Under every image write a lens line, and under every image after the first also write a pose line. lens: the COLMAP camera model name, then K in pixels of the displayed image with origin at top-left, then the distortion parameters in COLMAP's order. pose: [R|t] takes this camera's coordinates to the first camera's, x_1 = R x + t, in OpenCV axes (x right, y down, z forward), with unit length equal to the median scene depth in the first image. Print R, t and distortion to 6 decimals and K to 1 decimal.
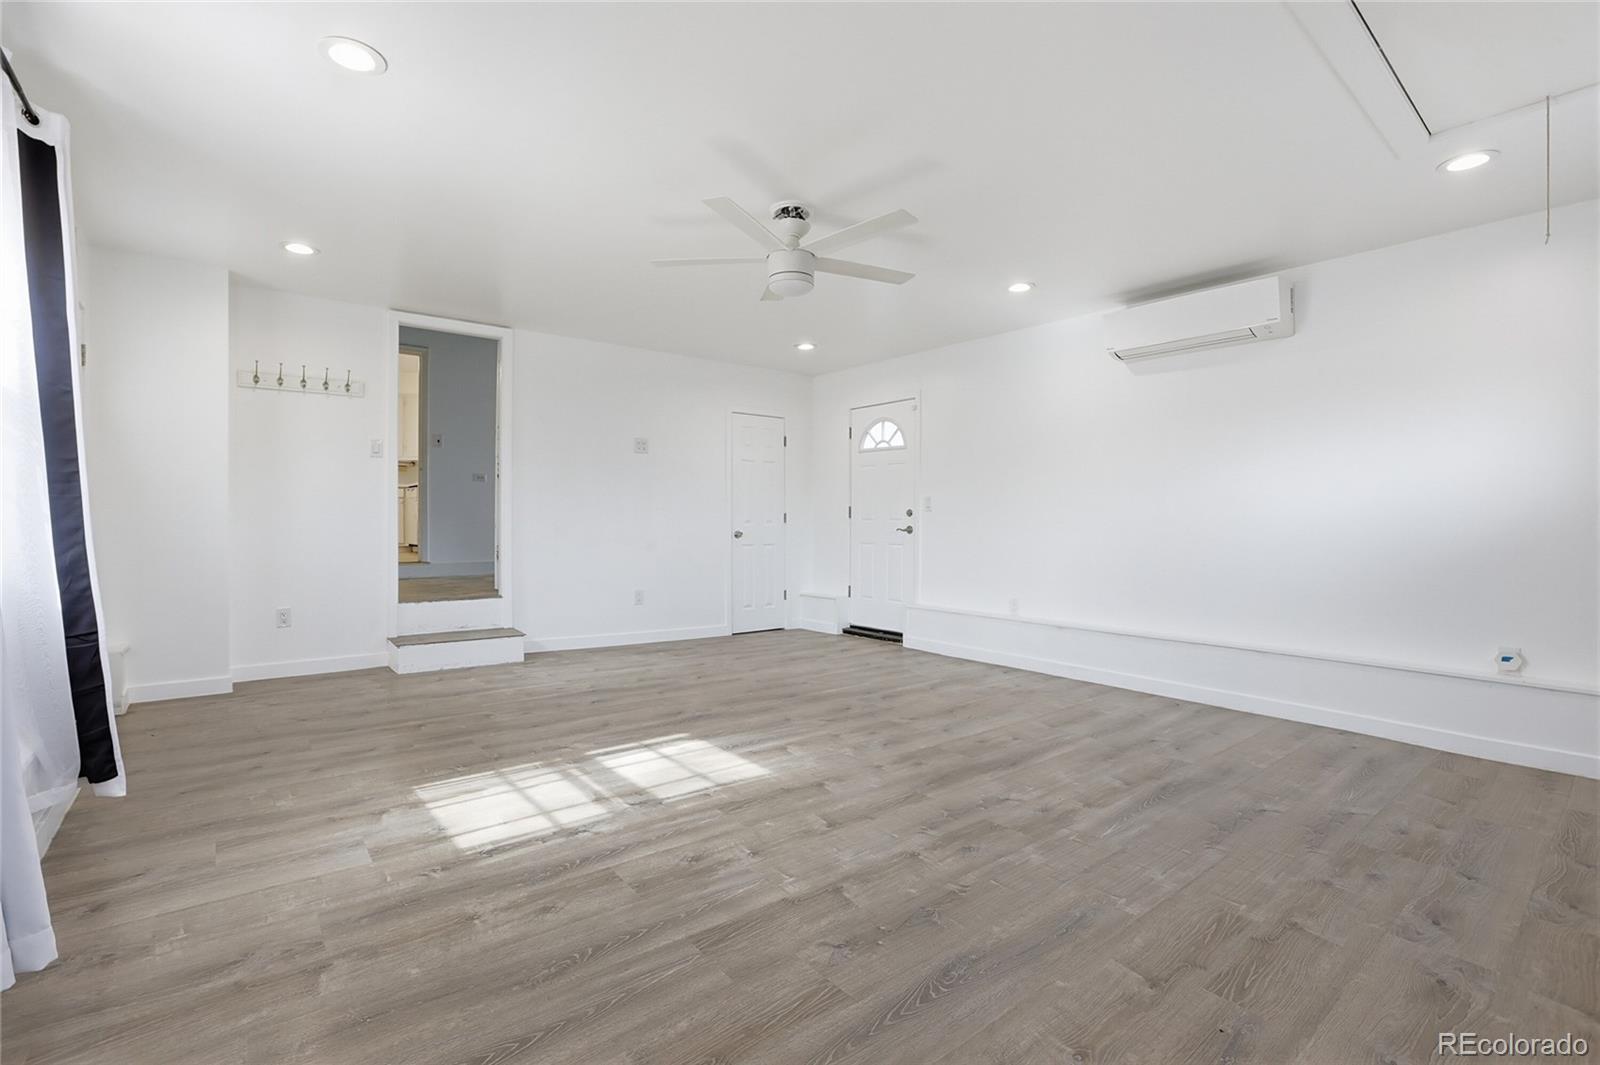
lens RADIAL K [[735.3, 0, 793.9], [0, 735.3, 532.2], [0, 0, 1]] dist [-0.043229, 0.004144]
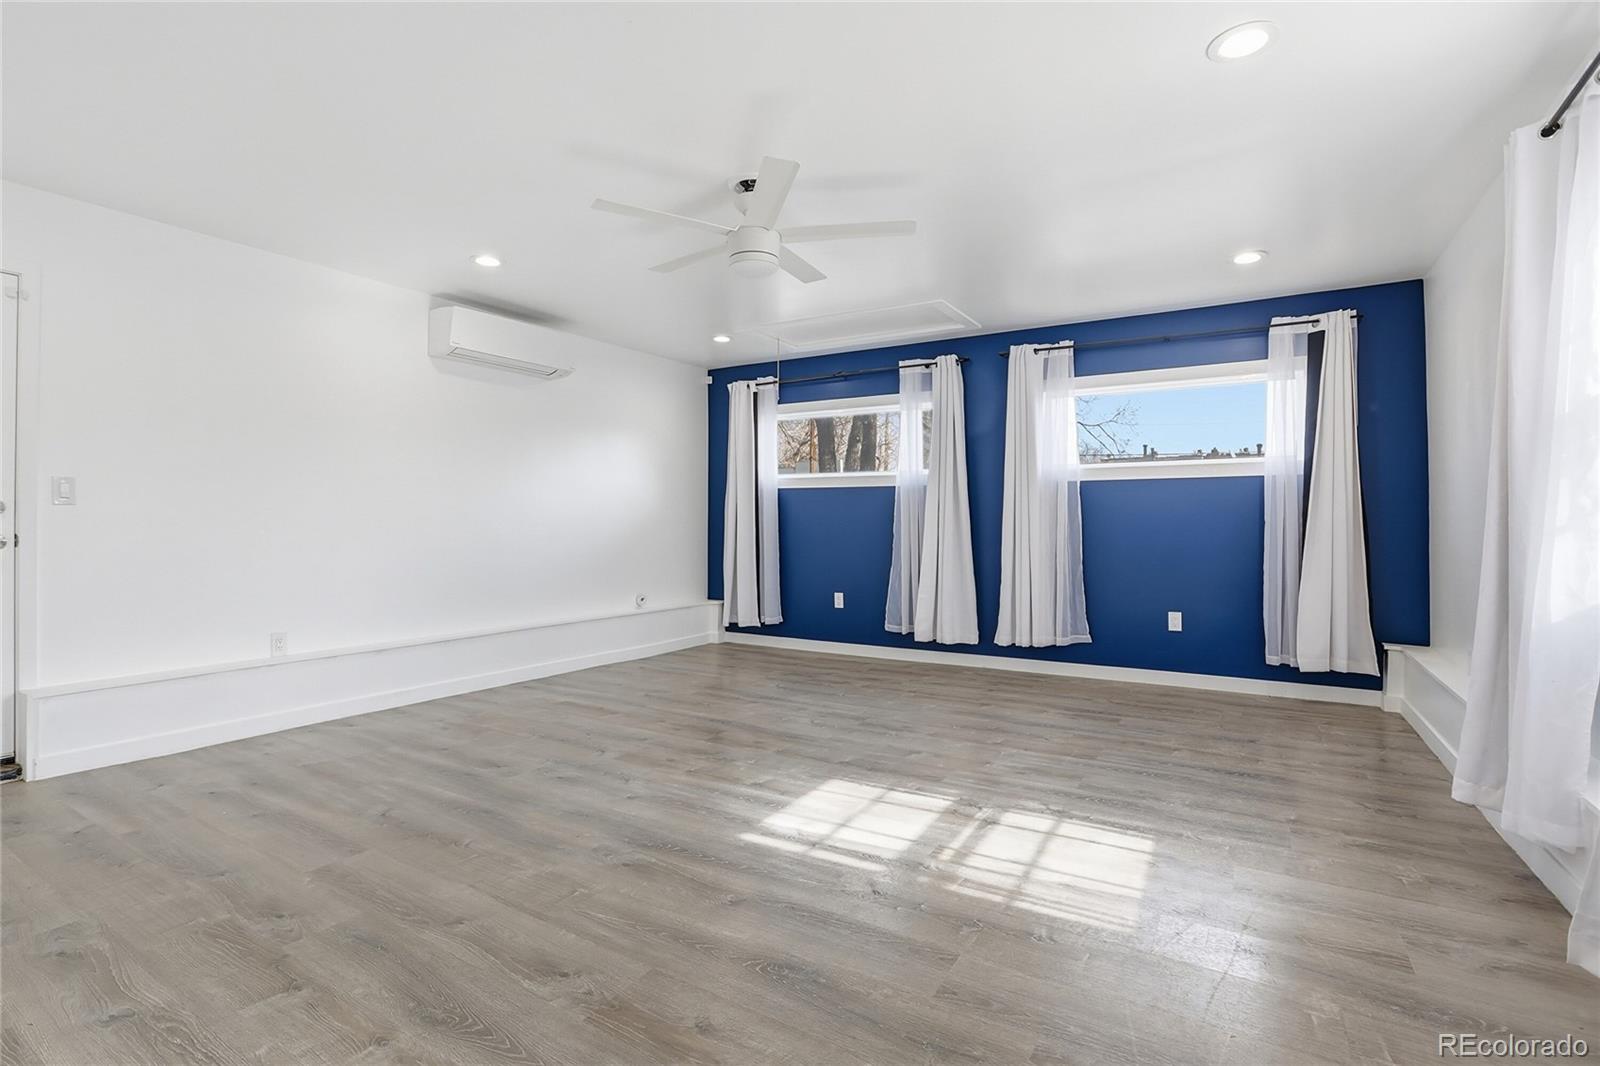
lens RADIAL K [[735.3, 0, 804.6], [0, 735.3, 533.1], [0, 0, 1]] dist [-0.043229, 0.004144]
pose [[-0.350055, -0.018699, 0.936543, -0.998968], [0.005263, 0.999746, 0.021927, -0.033530], [-0.936714, 0.012604, -0.349868, 1.453794]]
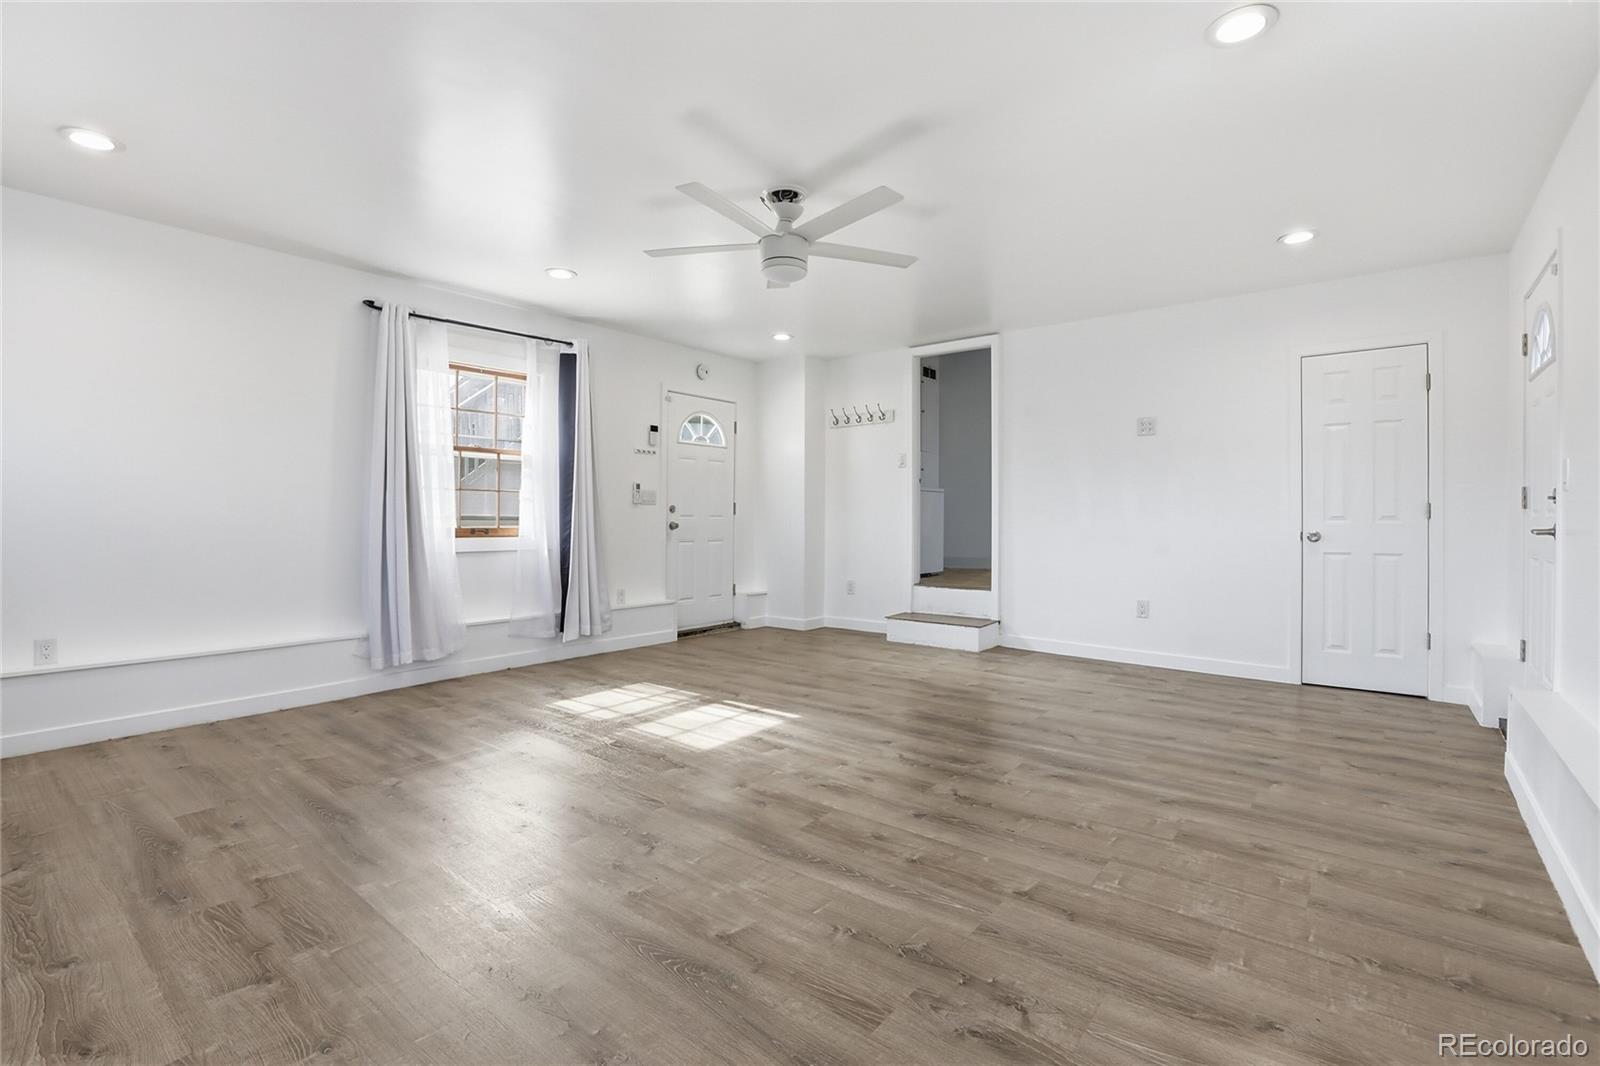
lens RADIAL K [[735.3, 0, 789.6], [0, 735.3, 527.4], [0, 0, 1]] dist [-0.043229, 0.004144]
pose [[0.197467, 0.003446, -0.980304, 1.090919], [-0.012375, 0.999923, 0.001022, 0.001342], [0.980231, 0.011929, 0.197494, 0.949262]]
